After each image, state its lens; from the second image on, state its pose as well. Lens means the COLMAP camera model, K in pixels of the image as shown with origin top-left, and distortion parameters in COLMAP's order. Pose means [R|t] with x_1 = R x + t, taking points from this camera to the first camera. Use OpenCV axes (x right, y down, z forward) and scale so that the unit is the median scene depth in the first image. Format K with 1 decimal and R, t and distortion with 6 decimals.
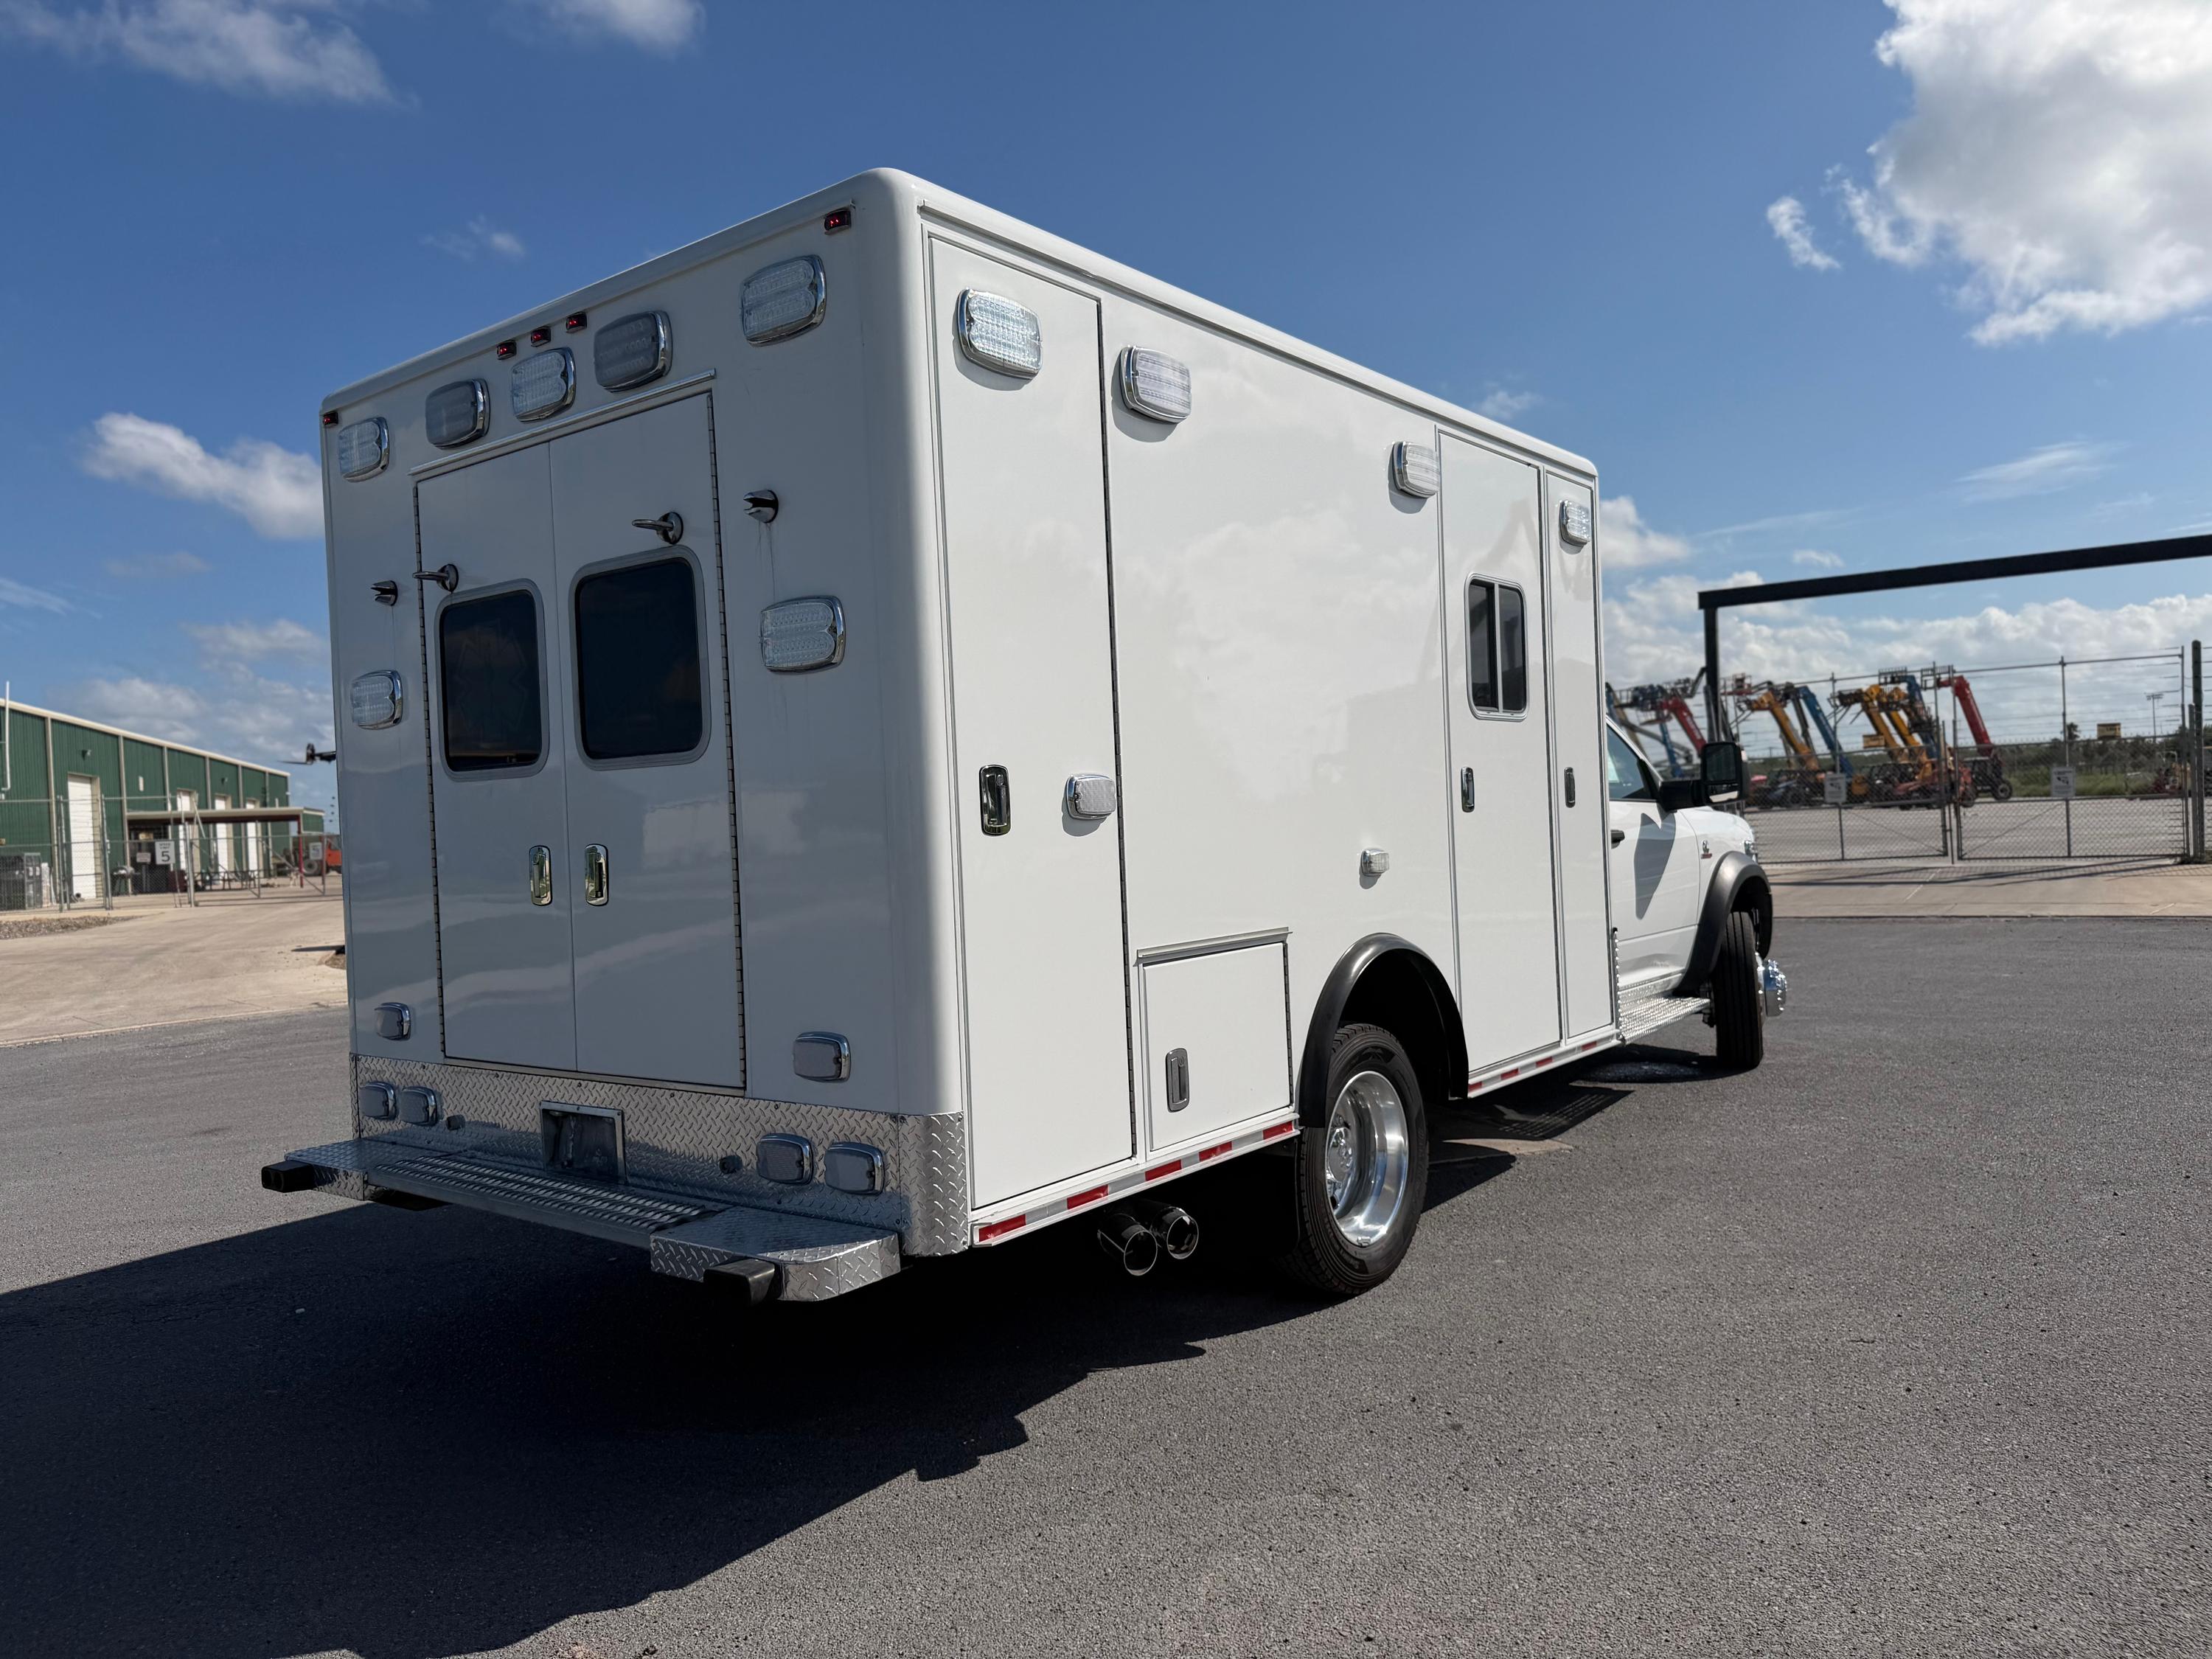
lens RADIAL K [[1570.8, 0, 1095.3], [0, 1570.8, 836.8], [0, 0, 1]] dist [0.042957, -0.059306]
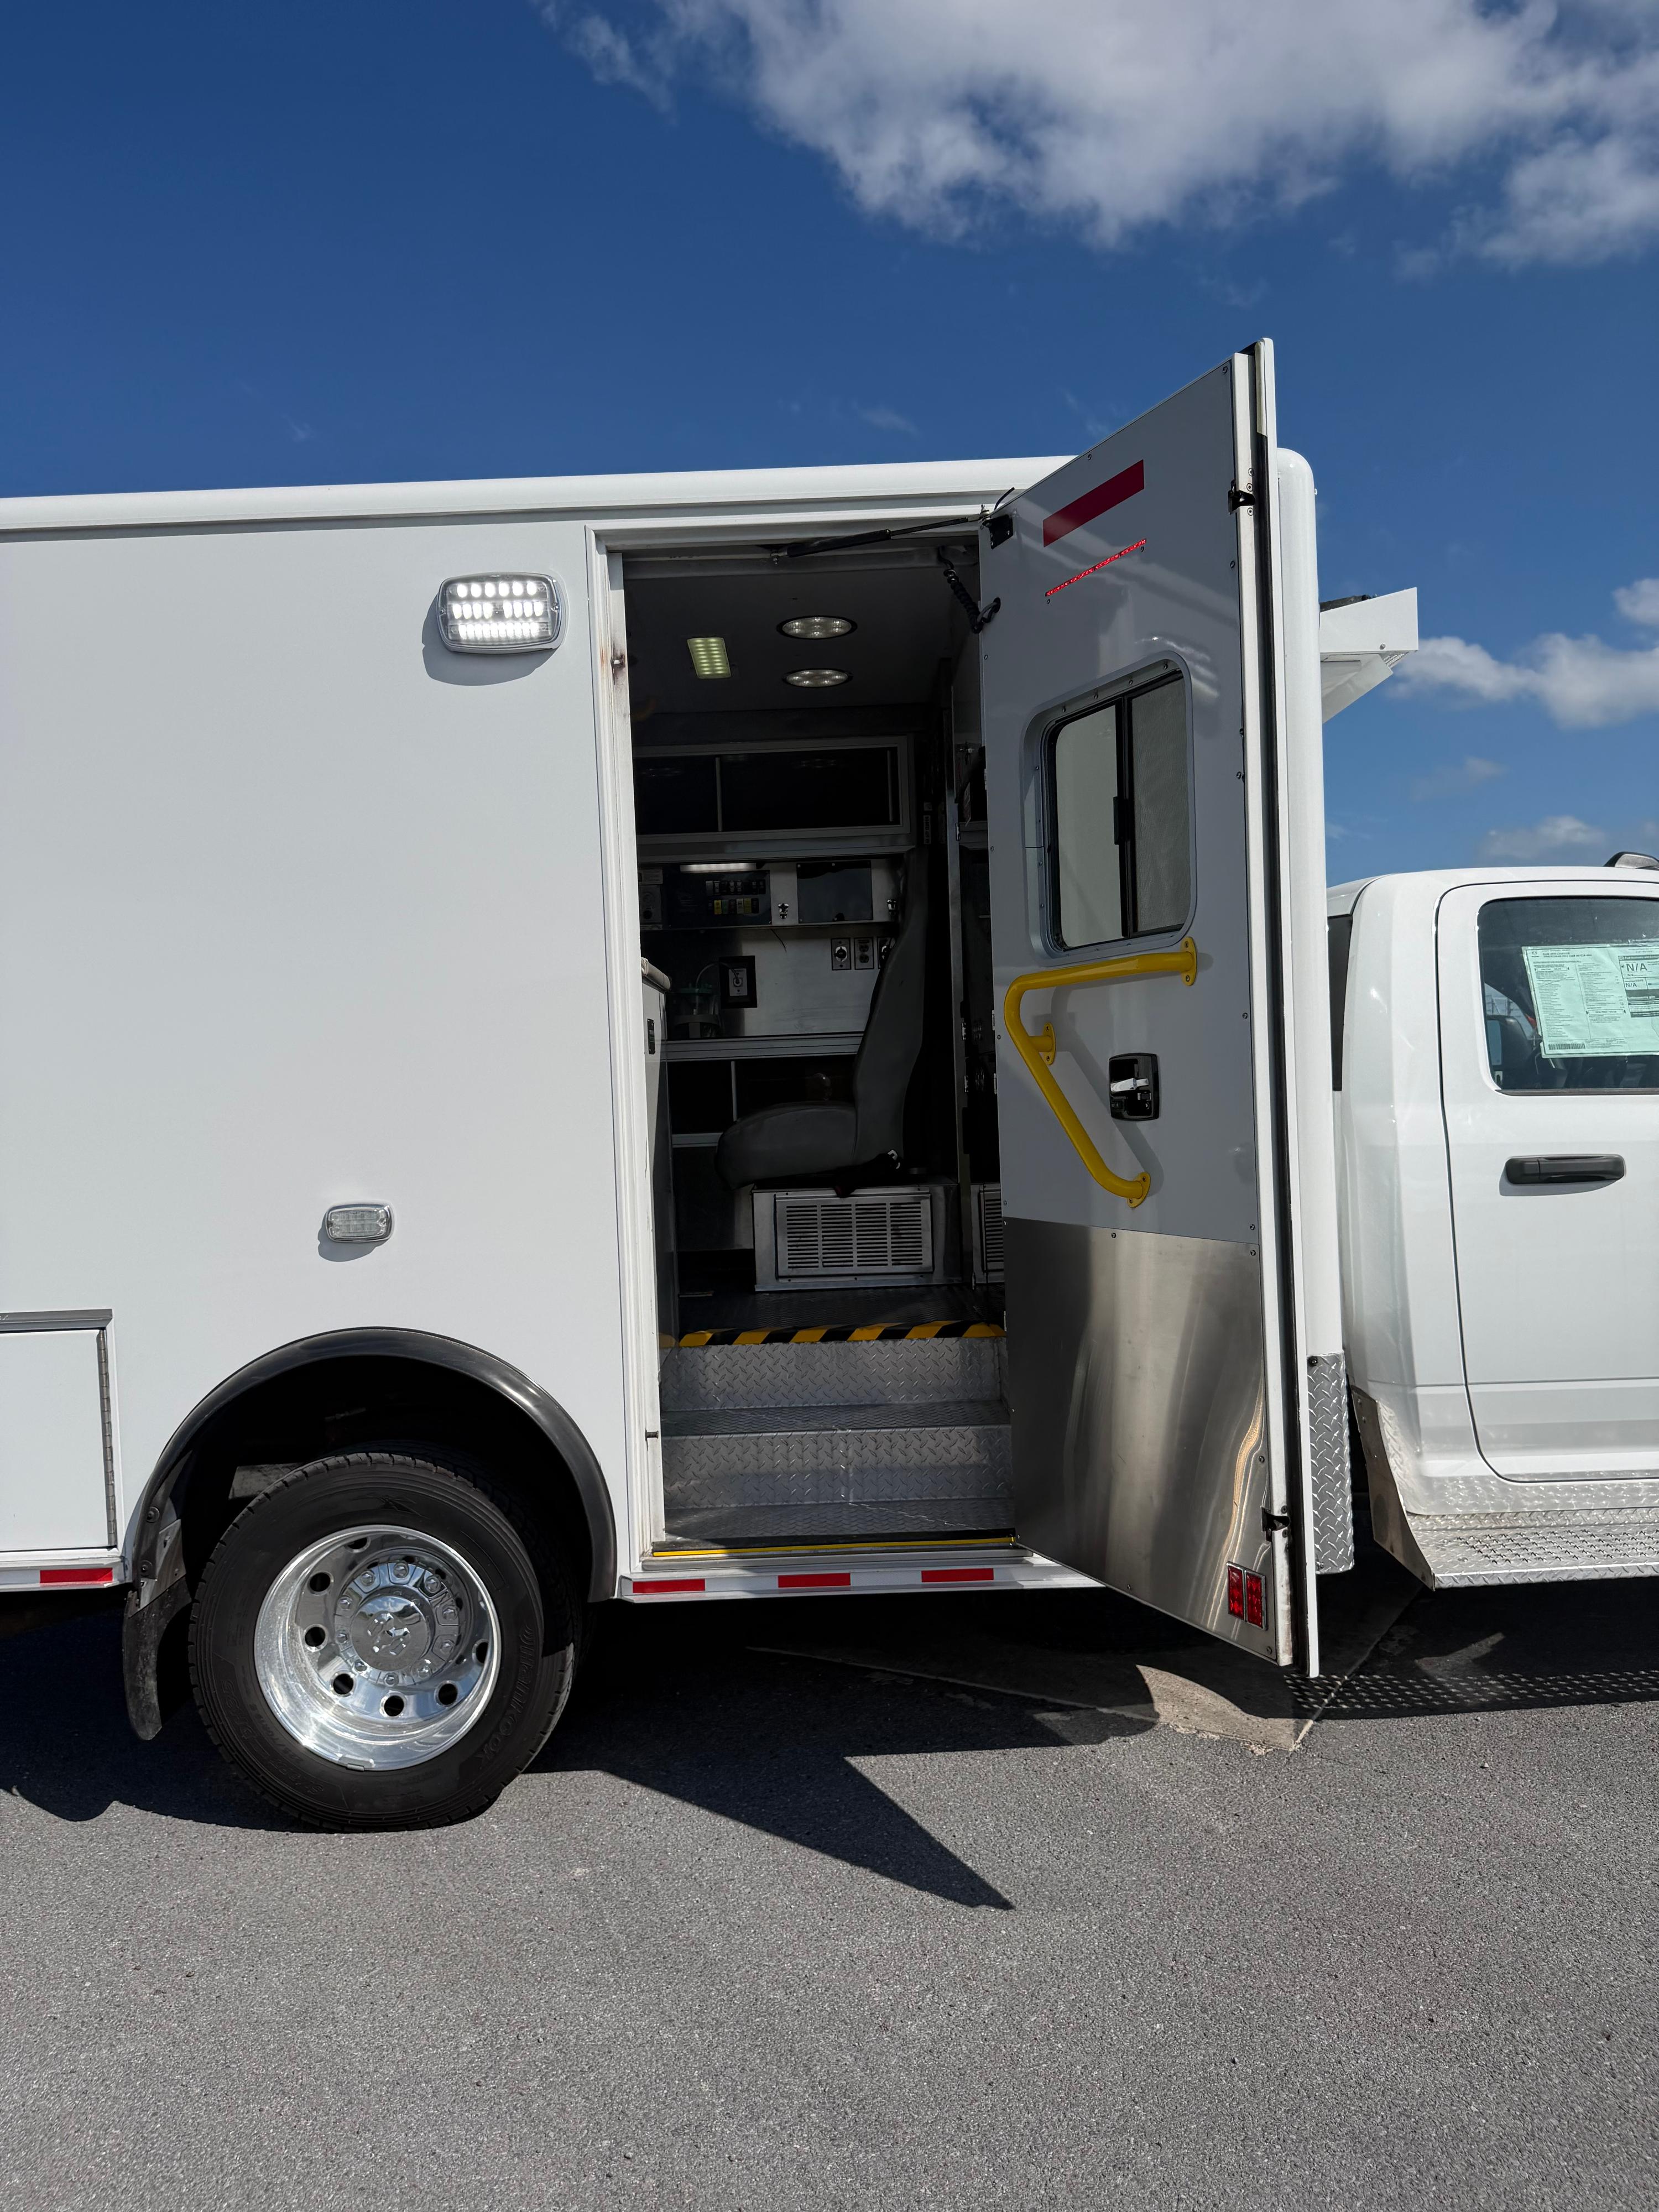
lens RADIAL K [[1526.8, 0, 835.7], [0, 1526.8, 1105.5], [0, 0, 1]] dist [0.003719, 0.001123]
pose [[0.615428, 0.034223, -0.787450, 0.972844], [0.005883, 0.998830, 0.048007, -0.077057], [0.788171, -0.034177, 0.614506, 0.898922]]
